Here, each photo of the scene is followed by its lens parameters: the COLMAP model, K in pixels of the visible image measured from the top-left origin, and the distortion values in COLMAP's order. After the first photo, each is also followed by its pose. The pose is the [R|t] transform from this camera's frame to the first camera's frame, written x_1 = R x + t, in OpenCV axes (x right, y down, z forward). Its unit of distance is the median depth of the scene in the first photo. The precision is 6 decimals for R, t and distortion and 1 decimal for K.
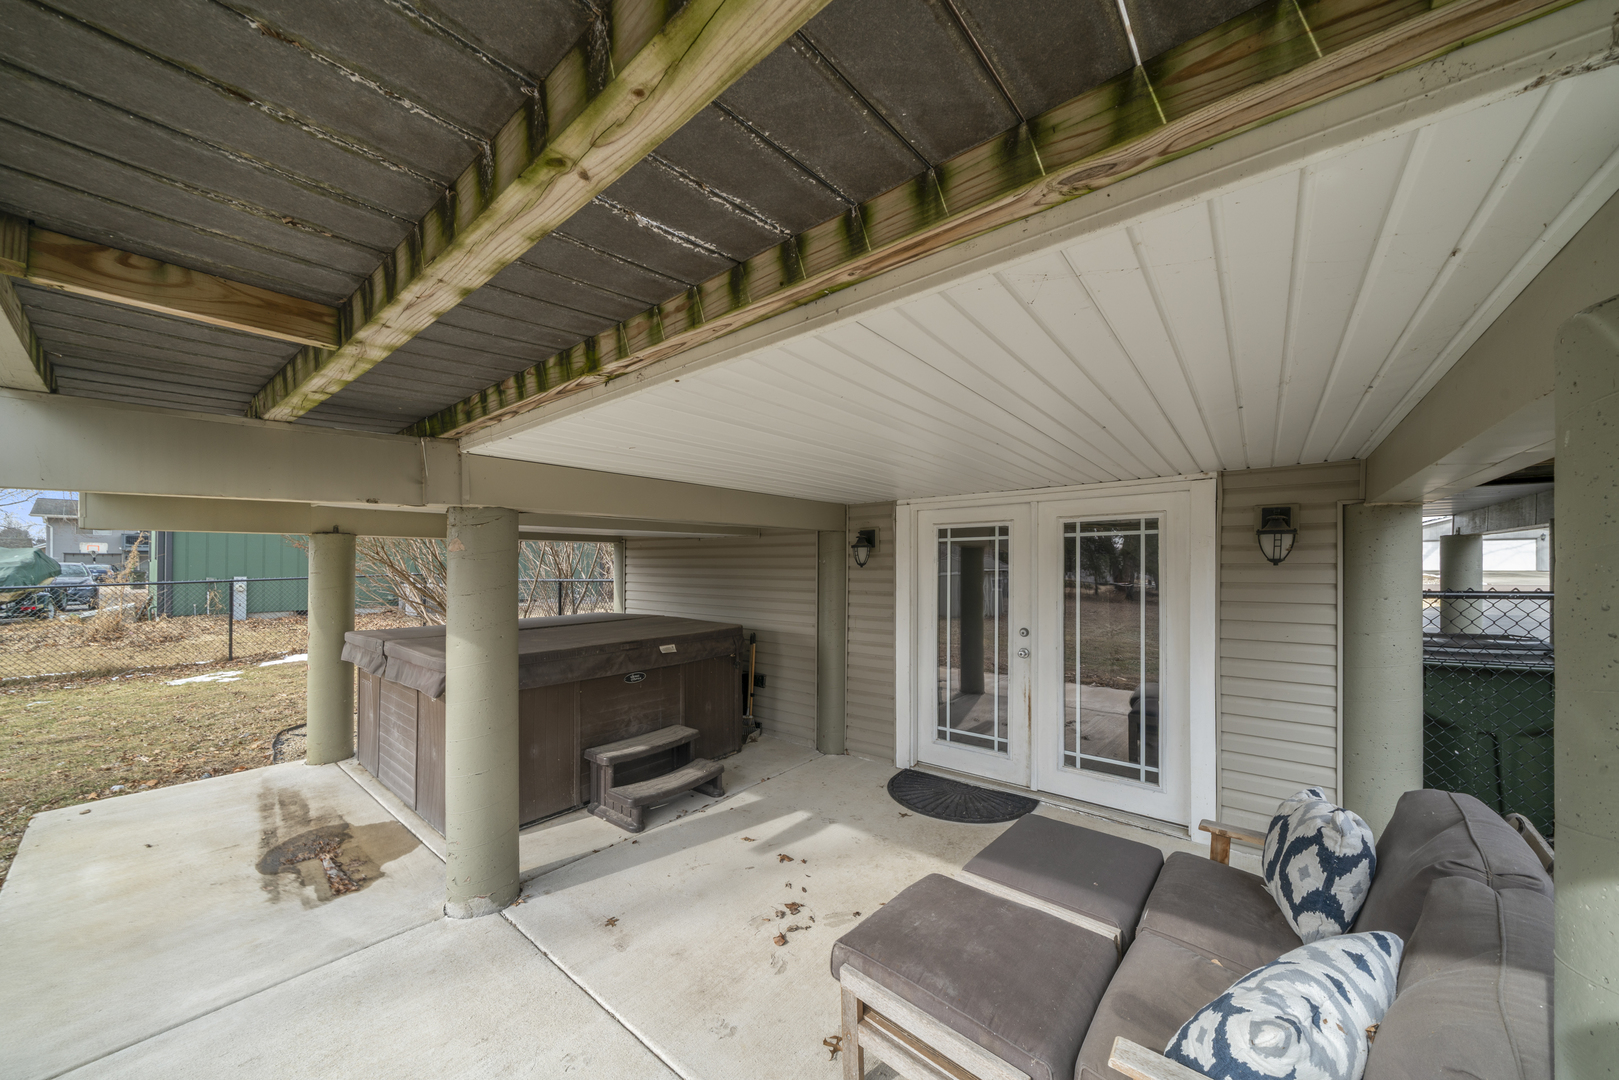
lens RADIAL K [[587.9, 0, 809.4], [0, 587.9, 572.4], [0, 0, 1]] dist [0.000057, 0.000007]
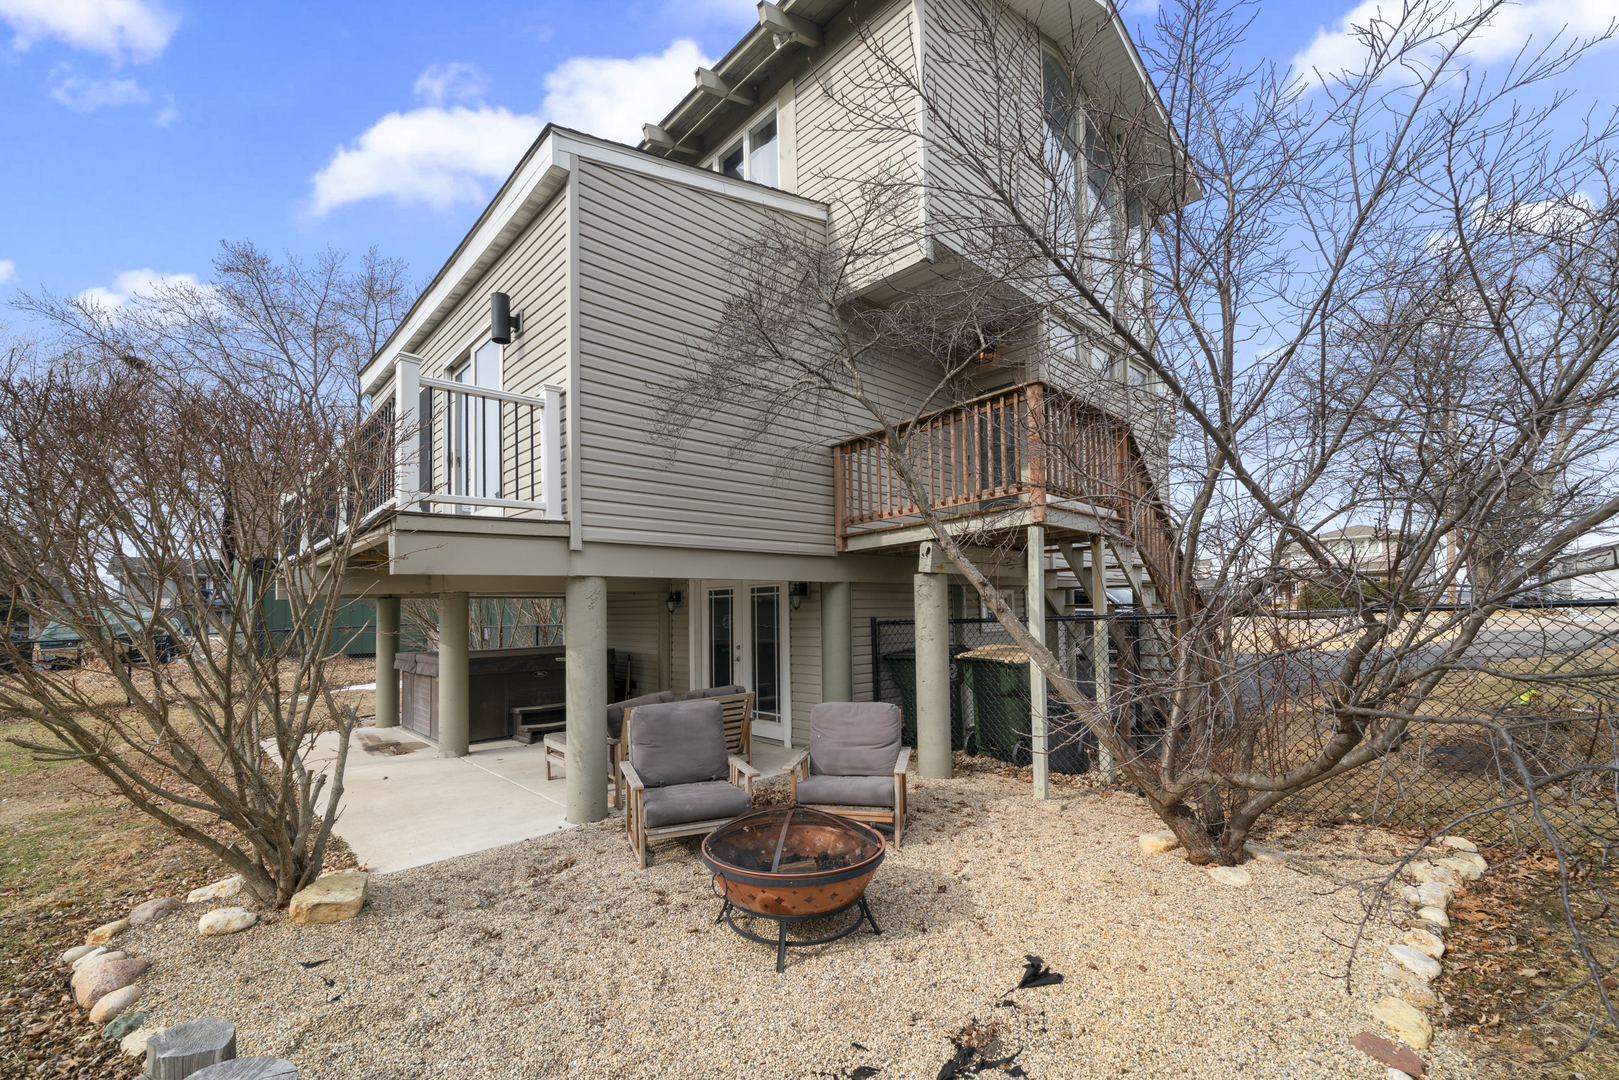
lens RADIAL K [[659.0, 0, 805.7], [0, 659.0, 579.1], [0, 0, 1]] dist [-0.001373, -0.000140]
pose [[0.994109, -0.028762, -0.104499, 0.538556], [0.024415, 0.998792, -0.042641, -0.013142], [0.105599, 0.039839, 0.993610, -0.699481]]
